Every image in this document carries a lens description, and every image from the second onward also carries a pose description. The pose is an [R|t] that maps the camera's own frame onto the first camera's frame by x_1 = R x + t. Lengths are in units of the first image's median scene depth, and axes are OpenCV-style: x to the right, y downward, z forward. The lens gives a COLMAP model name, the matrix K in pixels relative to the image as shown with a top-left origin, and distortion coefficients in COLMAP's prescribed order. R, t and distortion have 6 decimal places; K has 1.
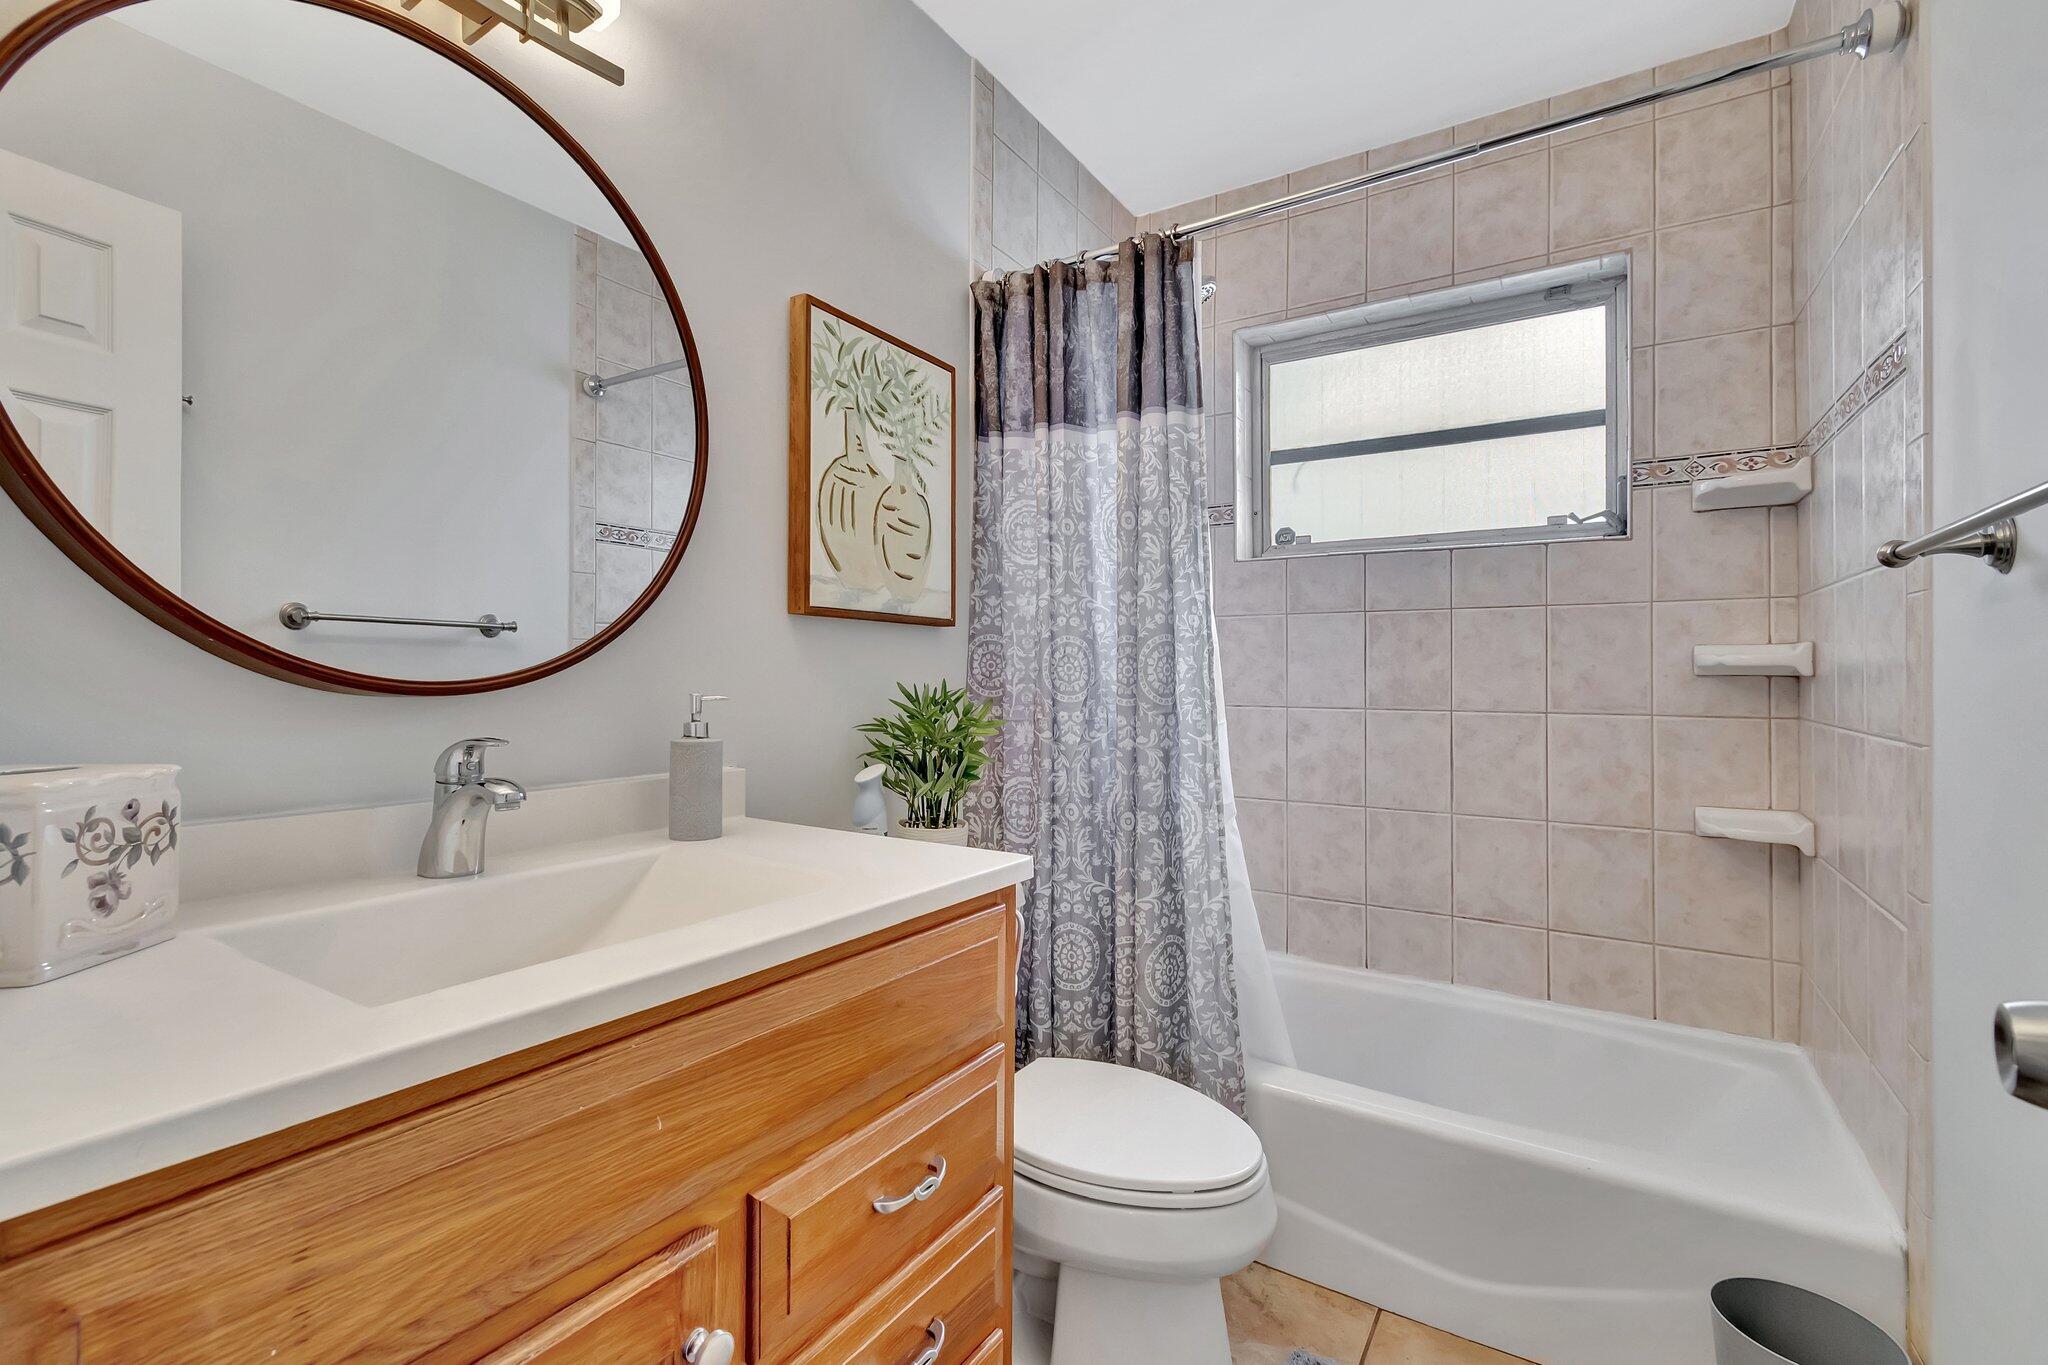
lens RADIAL K [[920.0, 0, 1017.7], [0, 920.0, 671.2], [0, 0, 1]] dist [0.010244, -0.002699]
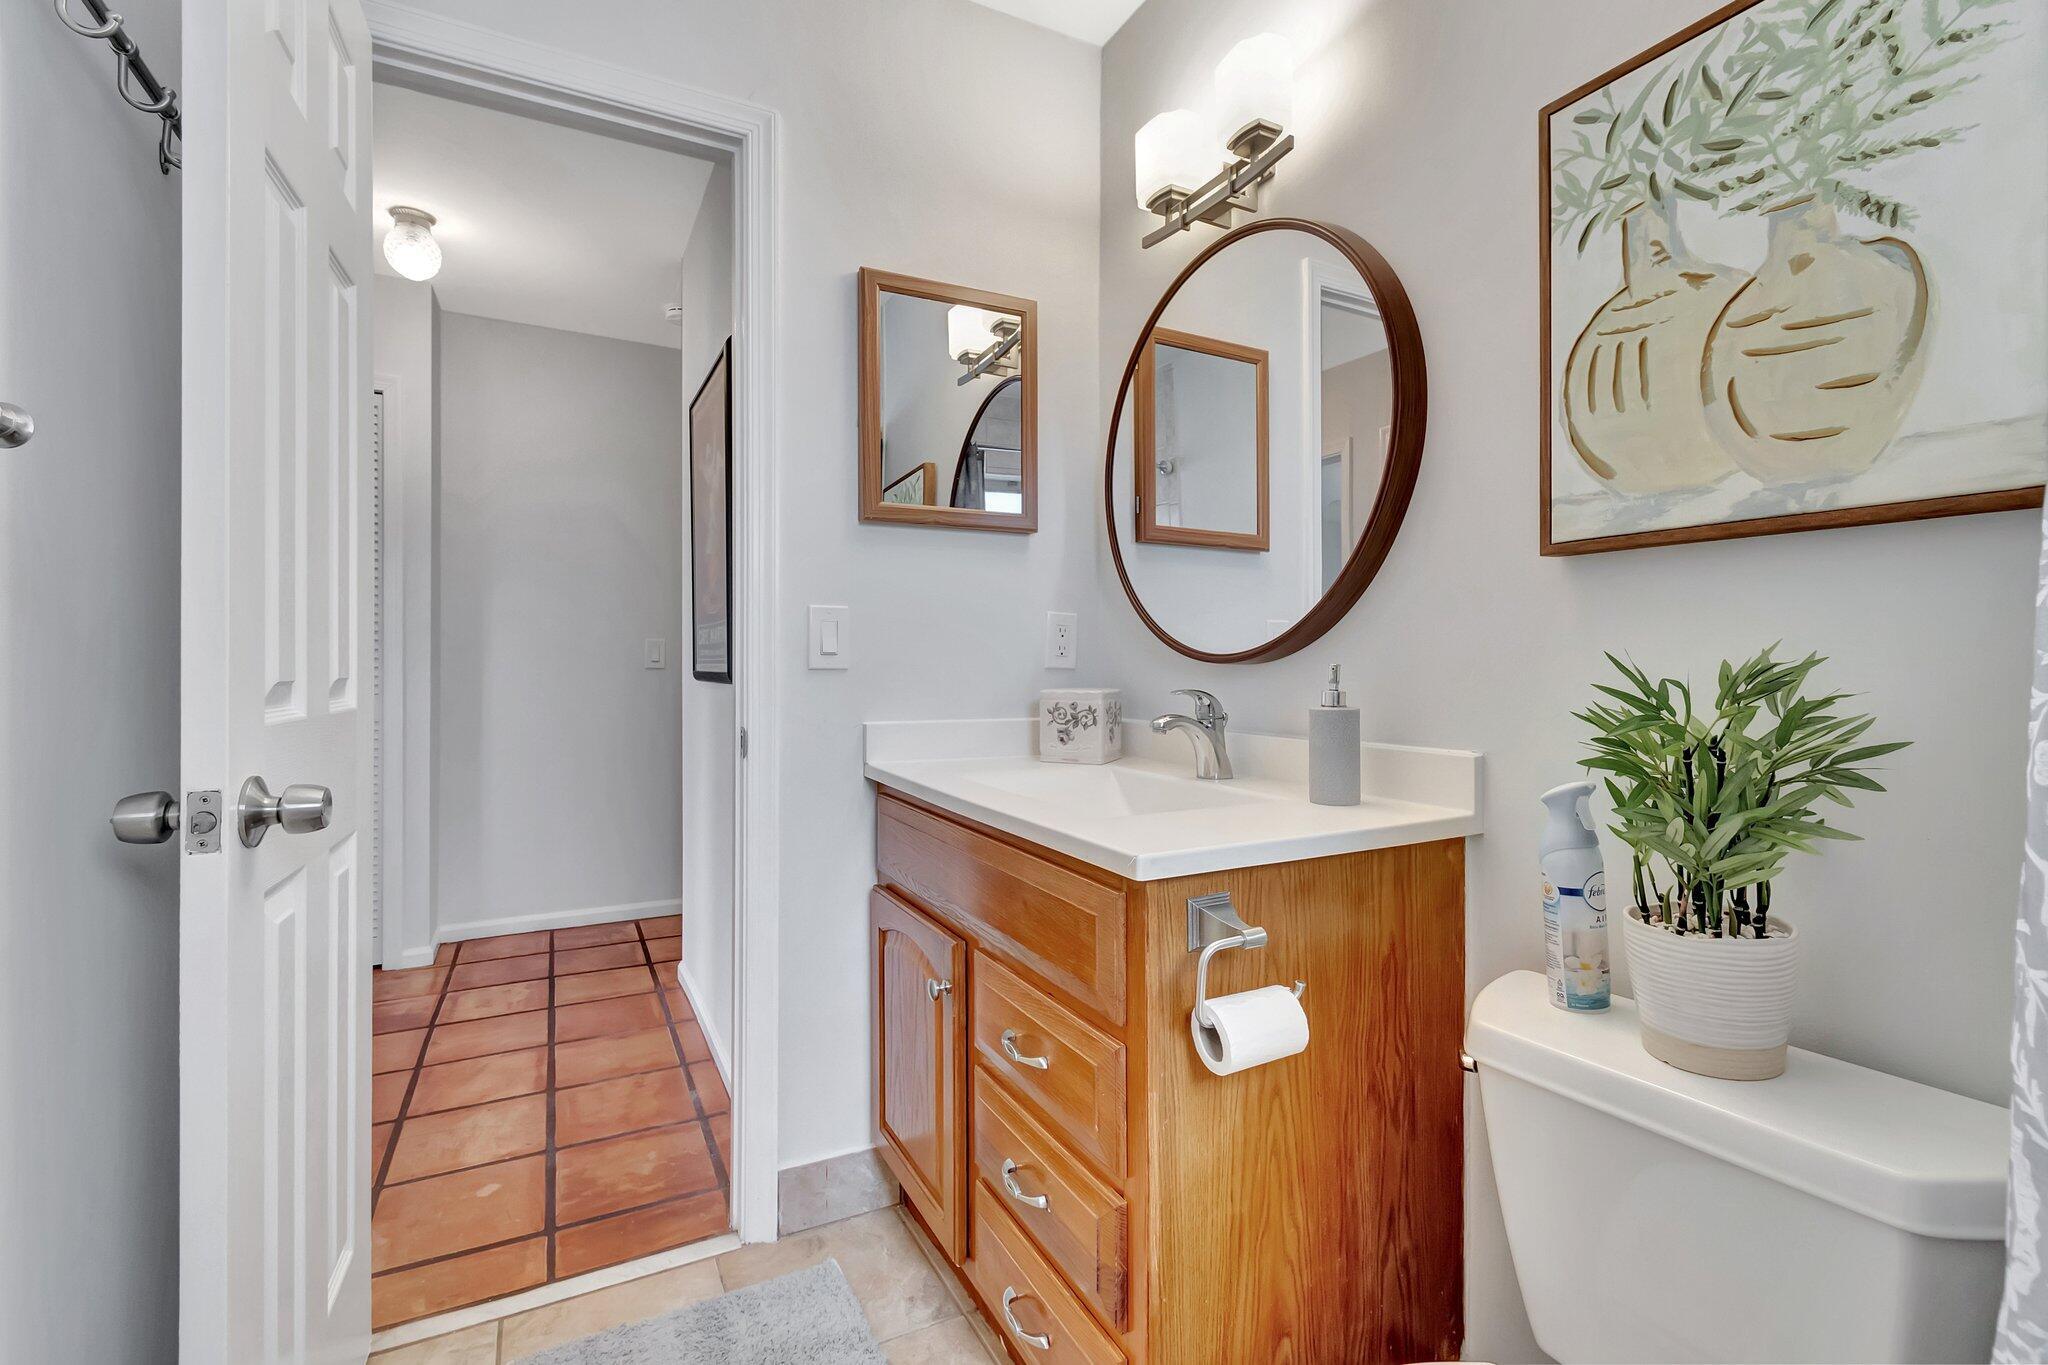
lens RADIAL K [[920.0, 0, 1020.8], [0, 920.0, 677.2], [0, 0, 1]] dist [0.010244, -0.002699]
pose [[-0.502819, 0.008984, -0.864345, 0.574876], [0.006036, 0.999958, 0.006882, 0.024526], [0.864371, -0.001757, -0.502852, 0.967963]]
